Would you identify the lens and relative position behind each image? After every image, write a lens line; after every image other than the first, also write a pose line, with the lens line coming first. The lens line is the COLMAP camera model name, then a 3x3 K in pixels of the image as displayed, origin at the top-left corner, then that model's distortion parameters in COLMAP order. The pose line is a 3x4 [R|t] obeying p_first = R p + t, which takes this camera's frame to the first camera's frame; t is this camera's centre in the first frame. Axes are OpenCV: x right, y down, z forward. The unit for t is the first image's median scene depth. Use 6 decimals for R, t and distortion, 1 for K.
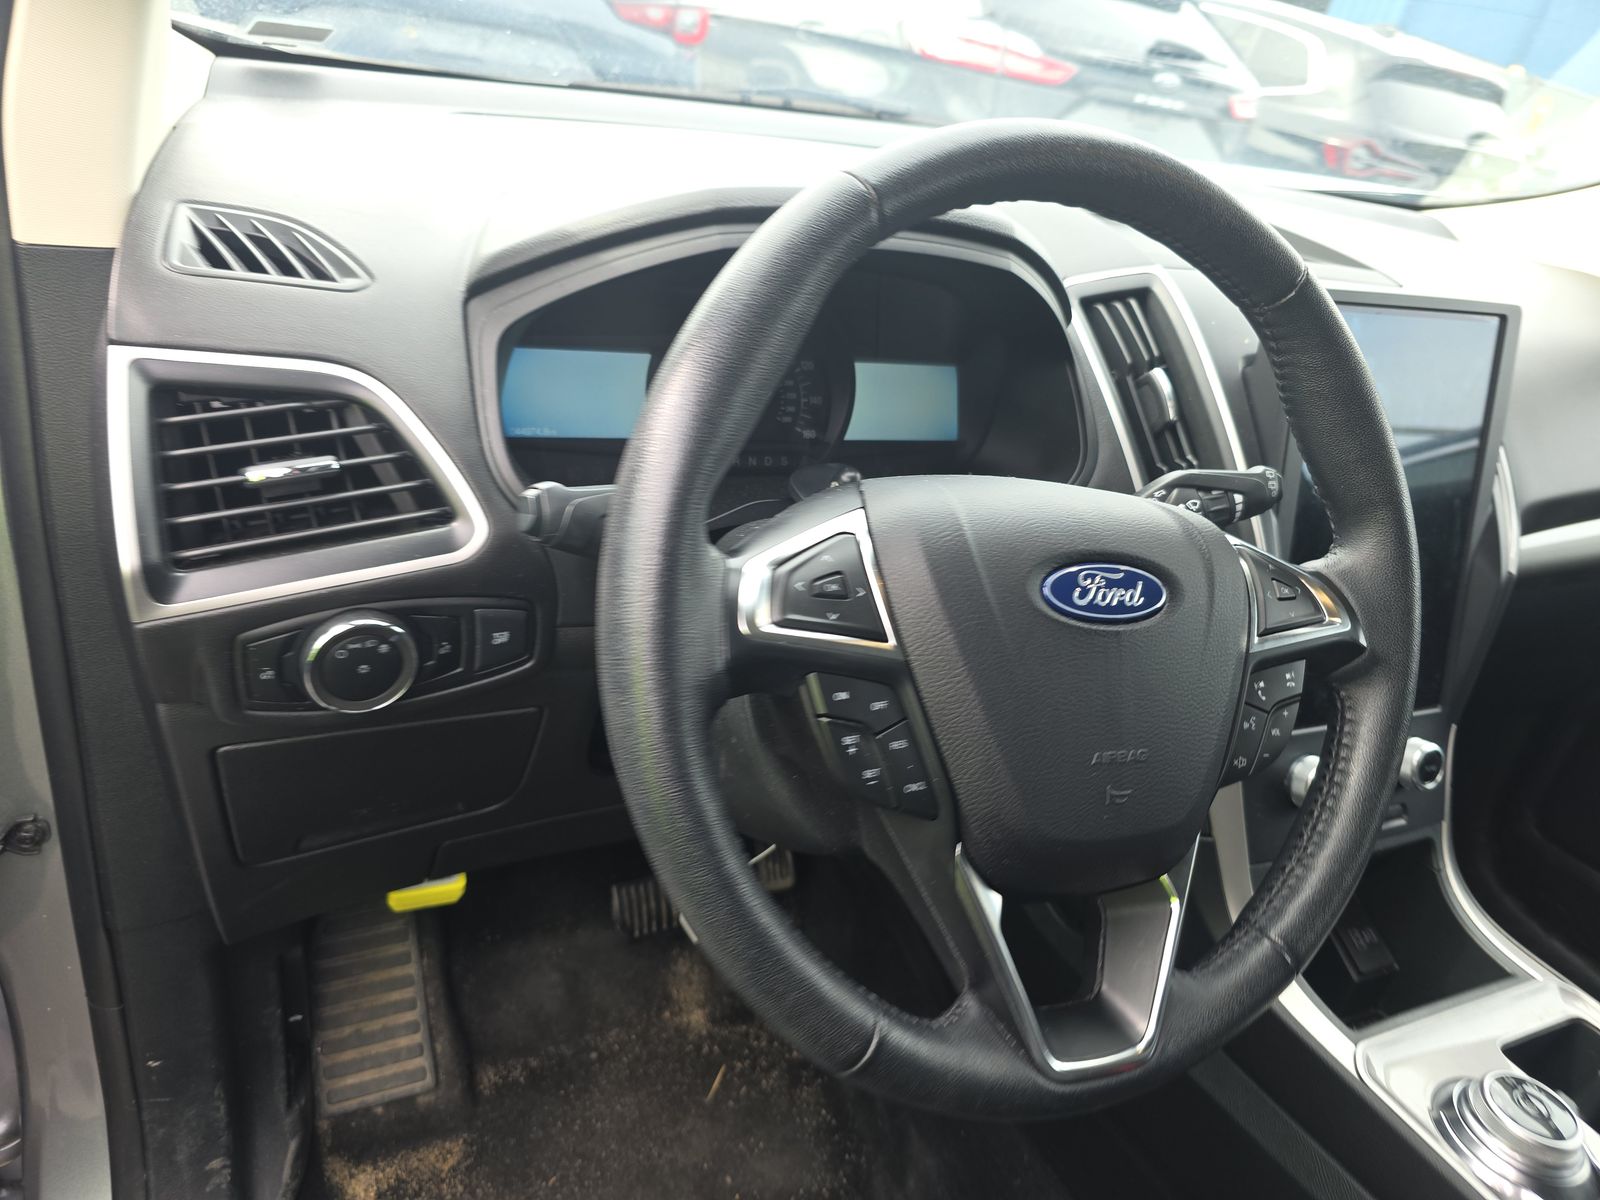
lens RADIAL K [[1066.6, 0, 800.0], [0, 1066.6, 600.0], [0, 0, 1]] dist [0.008476, -0.003703]
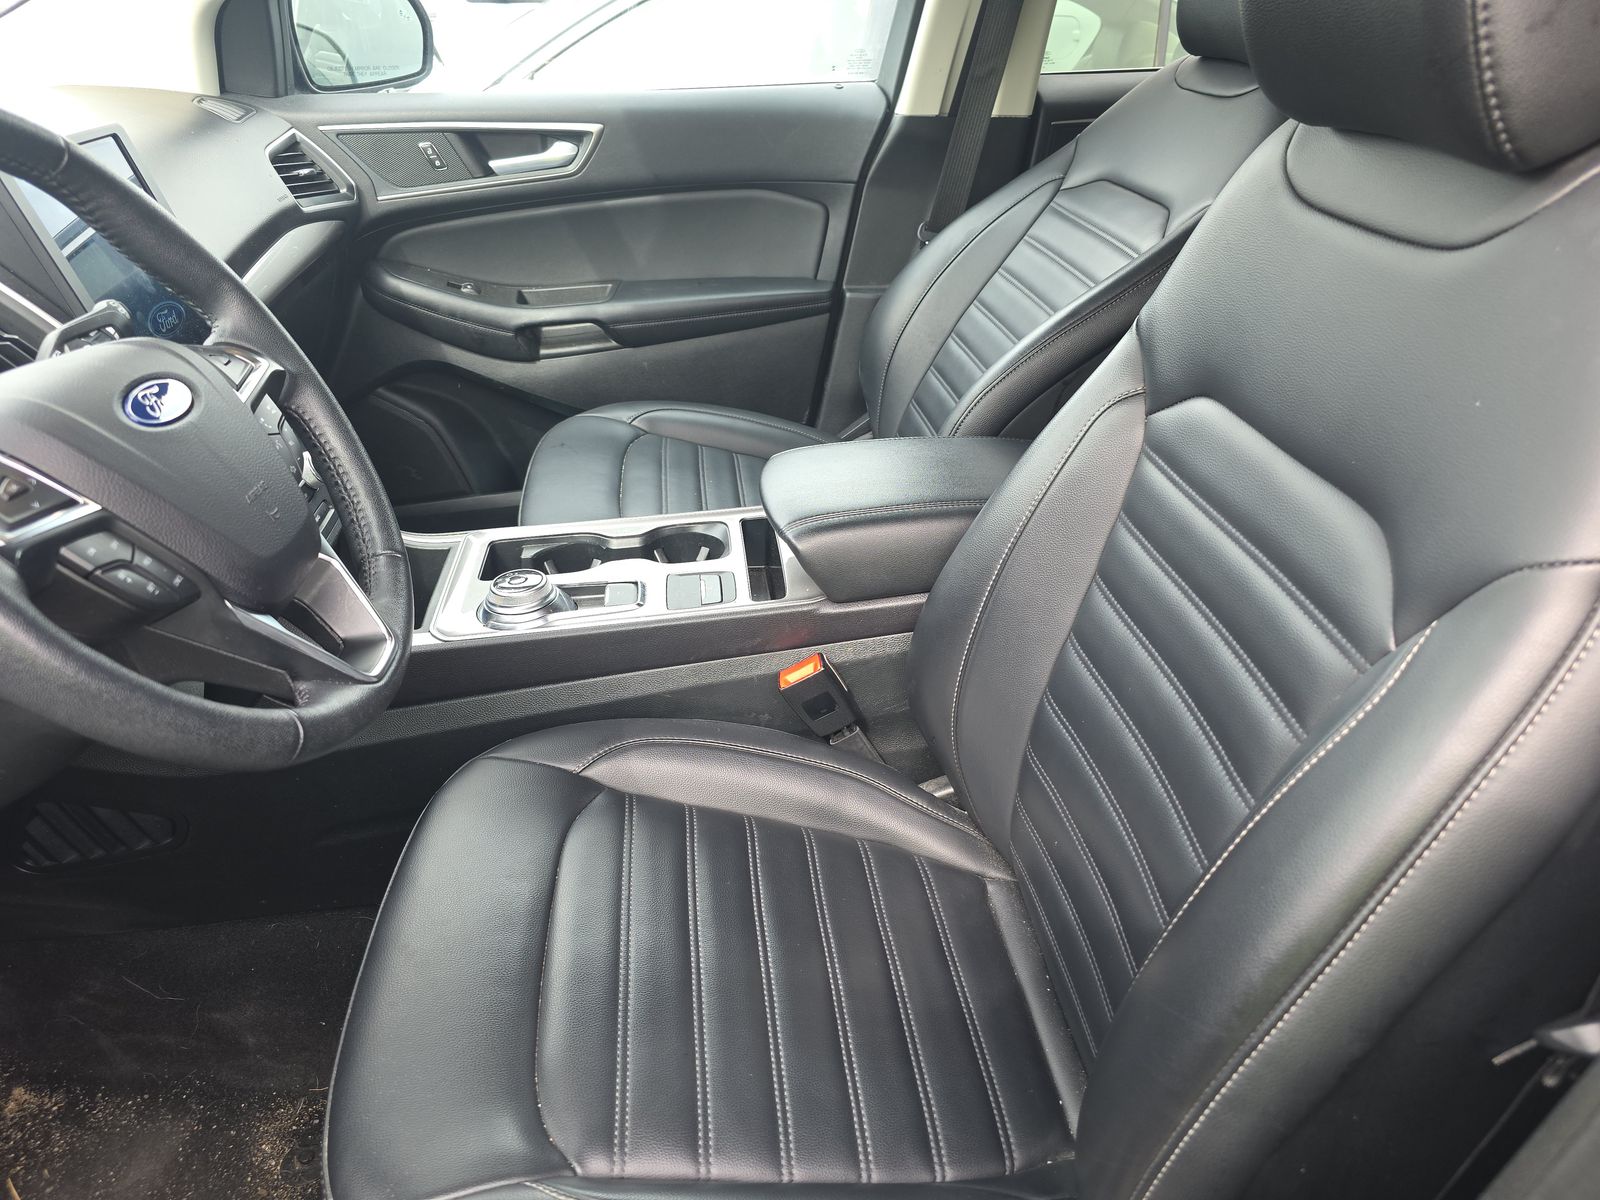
lens RADIAL K [[1066.6, 0, 800.0], [0, 1066.6, 600.0], [0, 0, 1]] dist [0.008476, -0.003703]
pose [[0.302313, -0.602264, 0.738840, -0.512095], [0.479765, 0.765912, 0.428025, -0.003879], [-0.823670, 0.225072, 0.520490, -0.263896]]
